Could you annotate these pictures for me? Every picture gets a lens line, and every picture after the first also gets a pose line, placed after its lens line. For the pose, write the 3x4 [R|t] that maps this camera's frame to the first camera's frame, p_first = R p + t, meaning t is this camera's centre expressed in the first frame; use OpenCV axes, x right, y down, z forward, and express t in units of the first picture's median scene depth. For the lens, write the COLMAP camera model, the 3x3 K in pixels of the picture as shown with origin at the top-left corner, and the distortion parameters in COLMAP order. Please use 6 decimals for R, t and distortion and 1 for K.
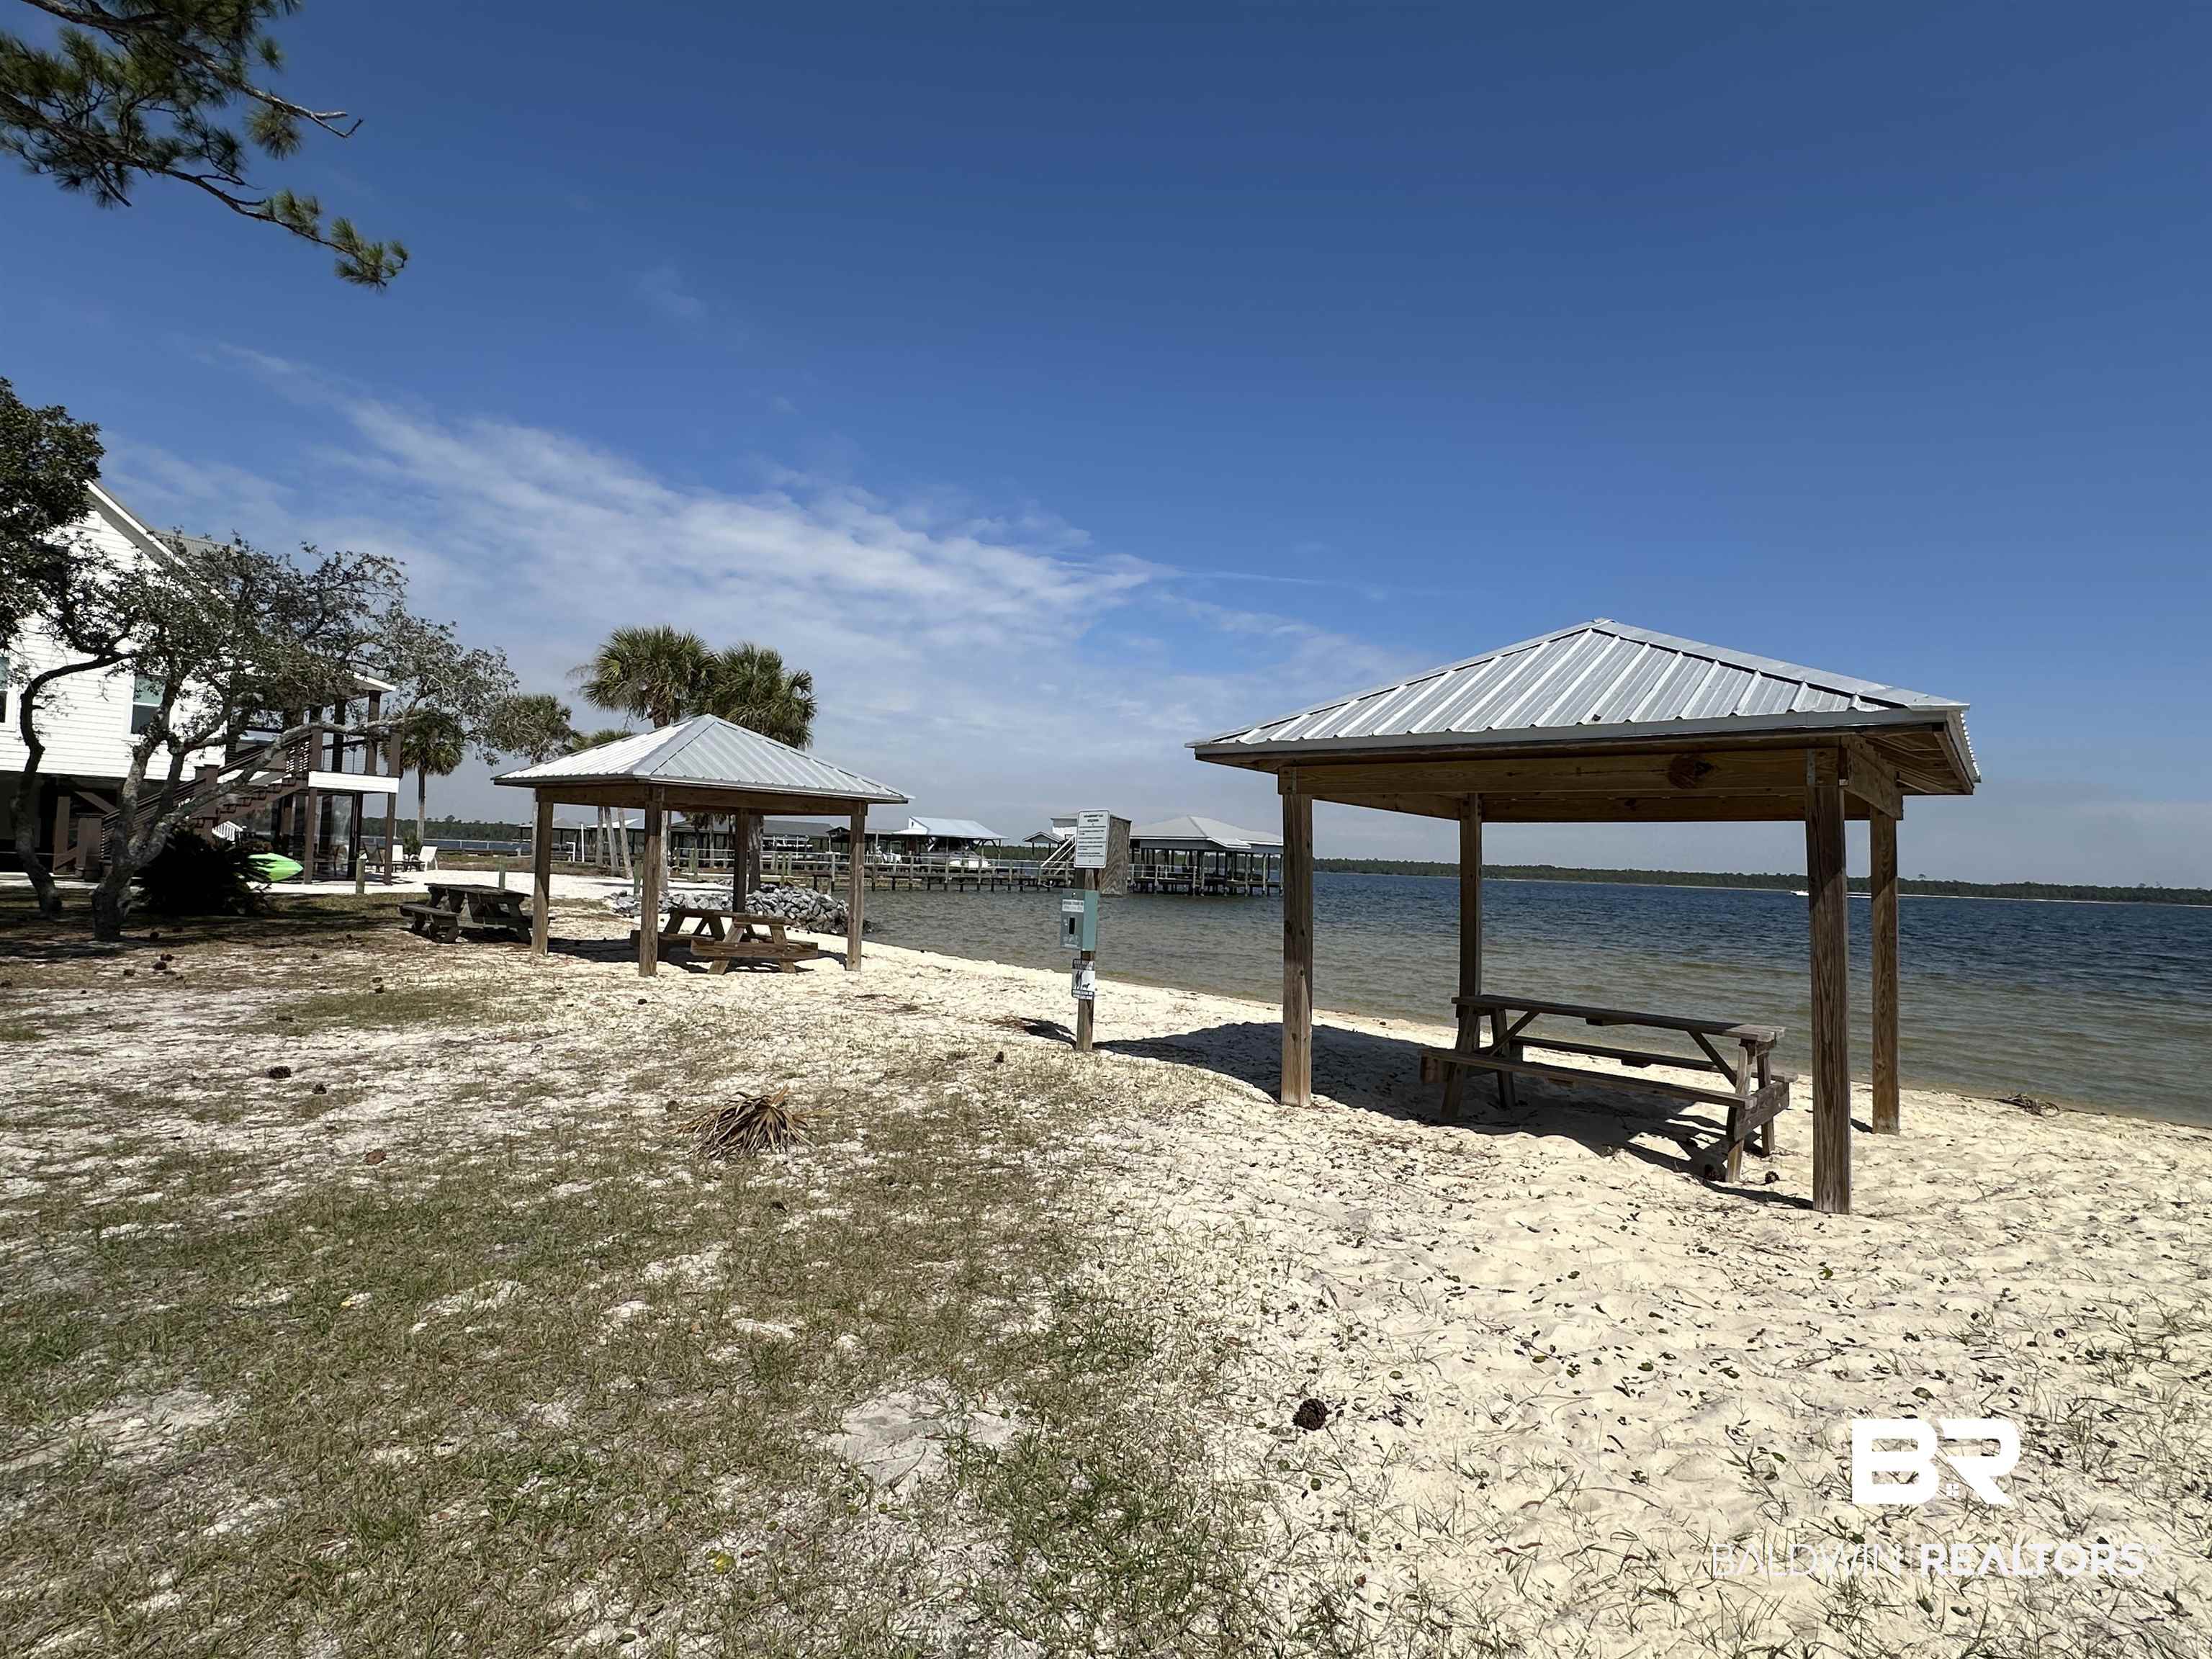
lens RADIAL K [[1069.3, 0, 1106.0], [0, 1069.3, 829.5], [0, 0, 1]] dist [0.001092, -0.000005]
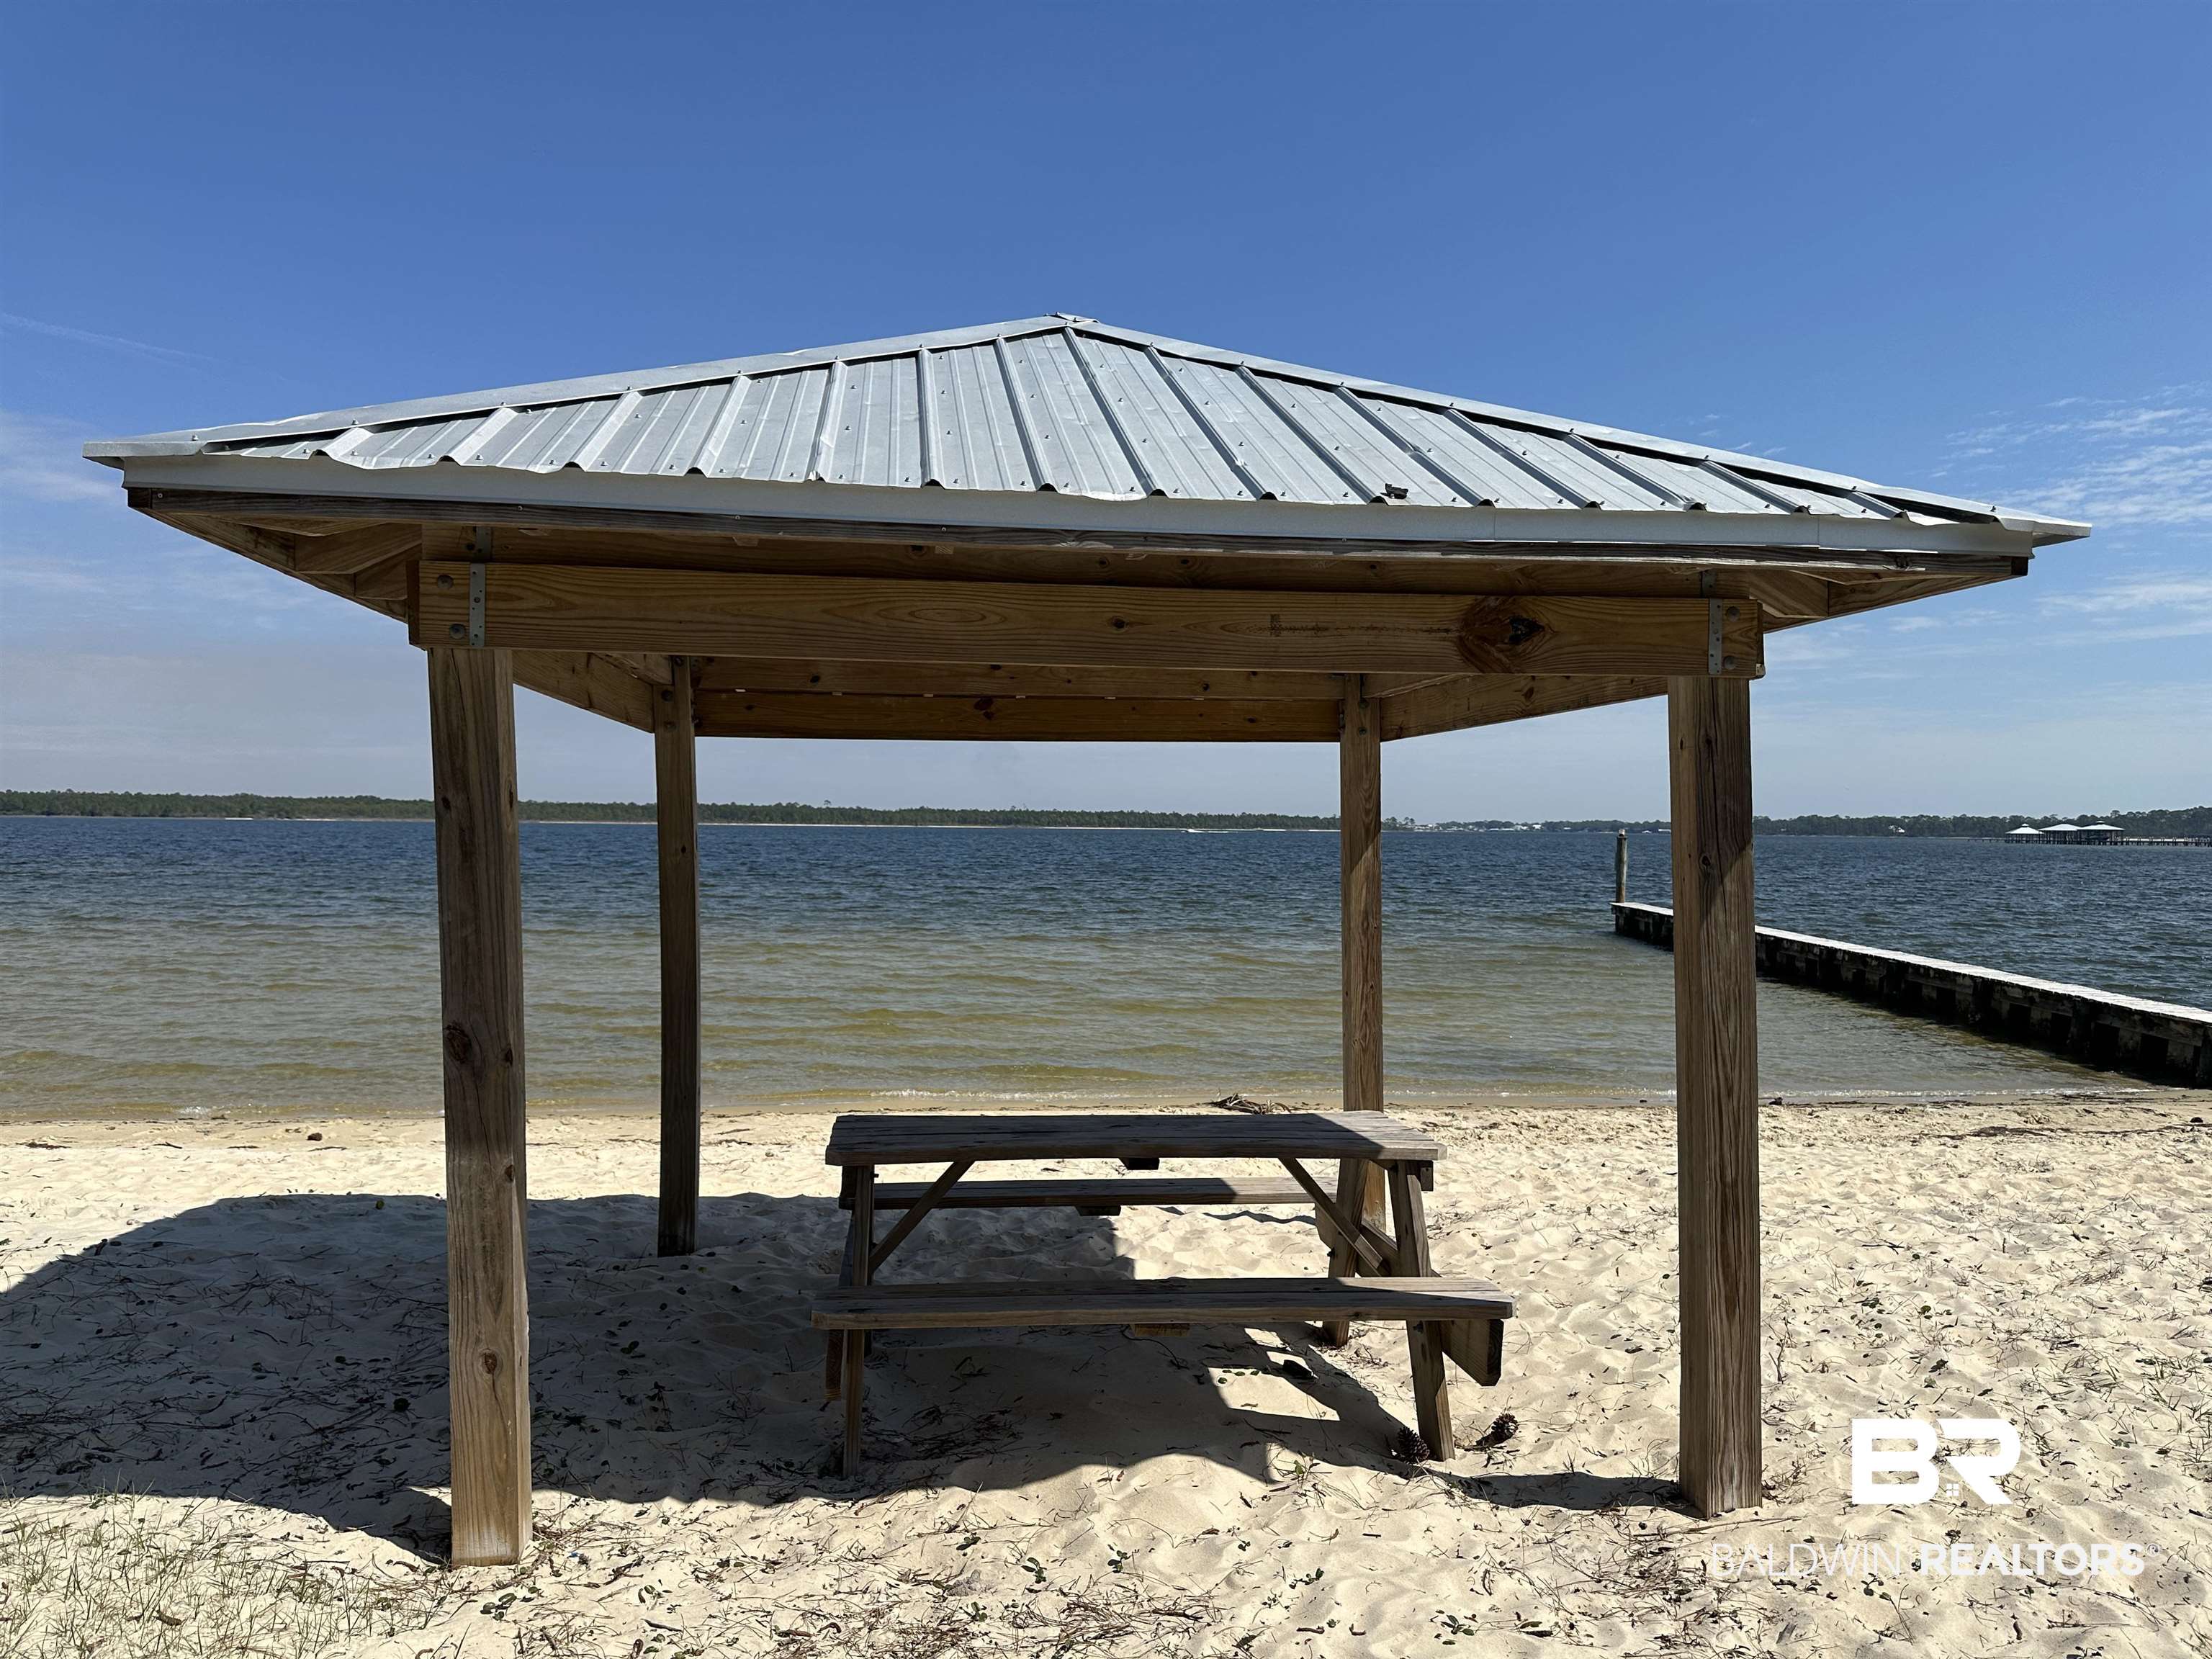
lens RADIAL K [[1573.2, 0, 1106.0], [0, 1573.2, 829.5], [0, 0, 1]] dist [0.002303, -0.000866]
pose [[0.678382, -0.031180, 0.734047, -0.053805], [-0.009076, 0.998667, 0.050808, -0.002812], [-0.734653, -0.041130, 0.677195, 0.525223]]
